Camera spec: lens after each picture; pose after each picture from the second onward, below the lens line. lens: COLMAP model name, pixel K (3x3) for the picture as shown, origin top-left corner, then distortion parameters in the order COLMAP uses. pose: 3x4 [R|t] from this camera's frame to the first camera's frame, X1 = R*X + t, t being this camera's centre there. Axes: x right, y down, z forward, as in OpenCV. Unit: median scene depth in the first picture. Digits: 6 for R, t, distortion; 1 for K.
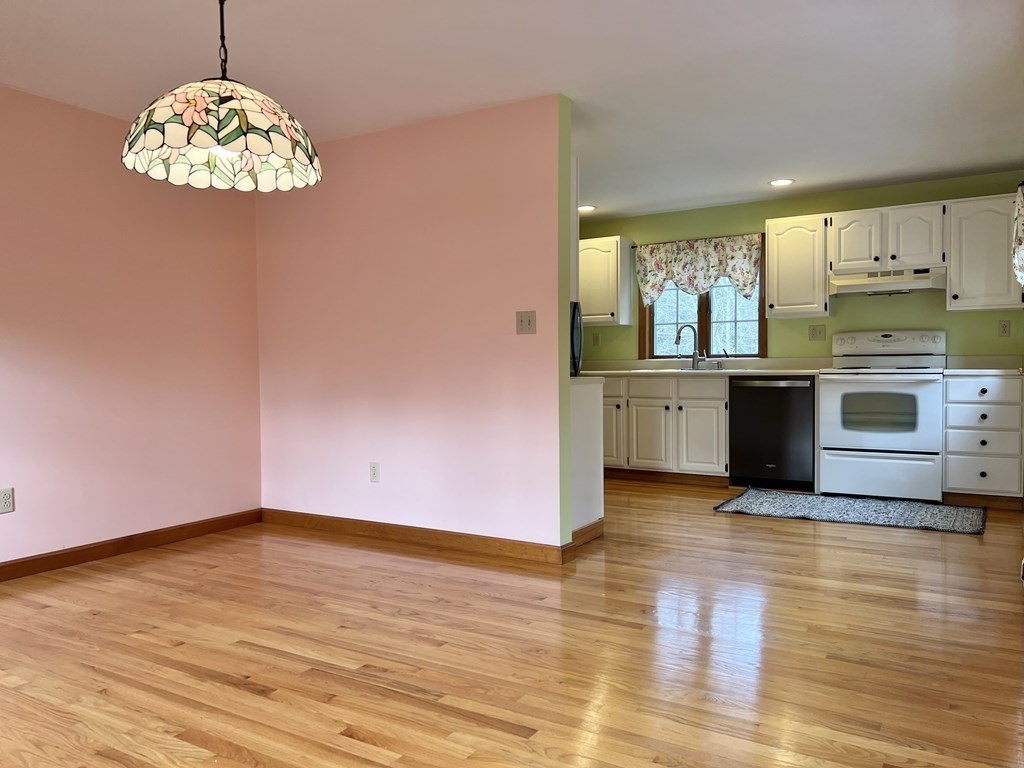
lens RADIAL K [[766.0, 0, 512.0], [0, 766.0, 384.0], [0, 0, 1]] dist [0.047350, -0.061071]
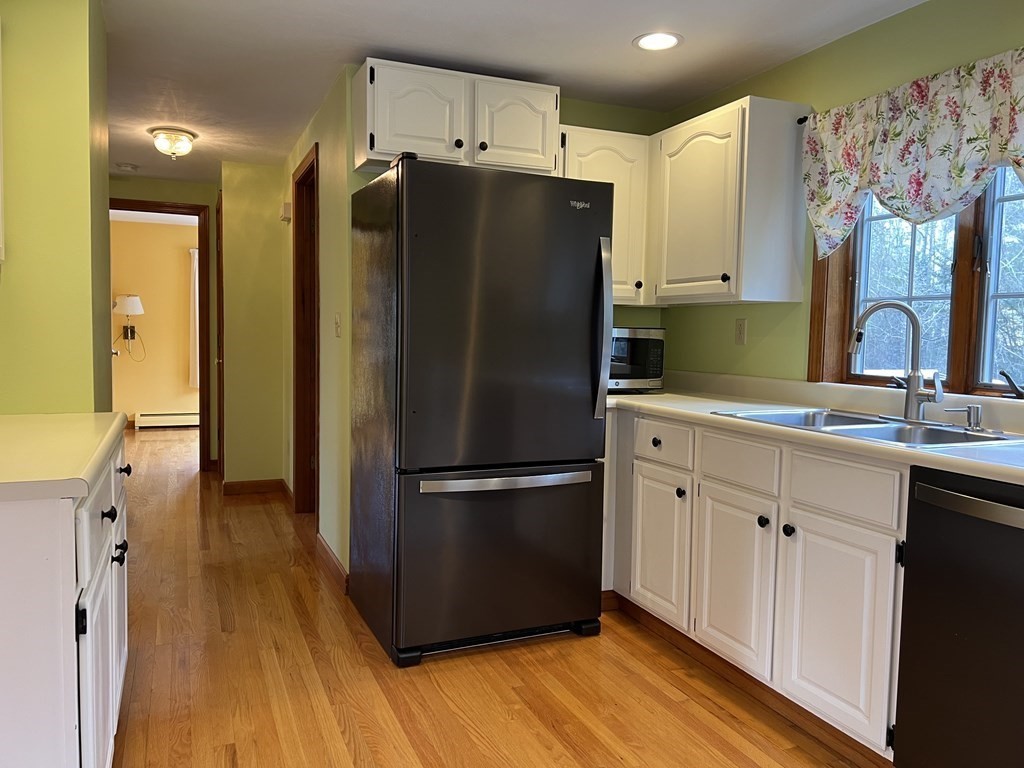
lens RADIAL K [[766.0, 0, 512.0], [0, 766.0, 384.0], [0, 0, 1]] dist [0.047350, -0.061071]
pose [[0.816801, 0.061629, -0.573619, 0.293604], [-0.037247, 0.997837, 0.054169, -0.049905], [0.575717, -0.022880, 0.817329, 0.568929]]
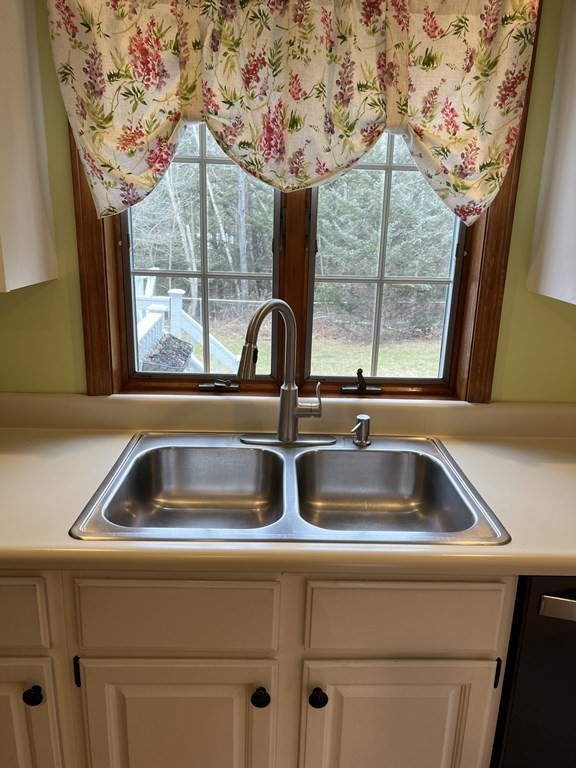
lens RADIAL K [[574.5, 0, 288.0], [0, 574.5, 384.0], [0, 0, 1]] dist [0.047350, -0.061071]
pose [[0.840425, -0.116501, 0.529257, 0.117090], [-0.025693, 0.966956, 0.253646, -0.100415], [-0.541318, -0.226769, 0.809661, 0.808505]]
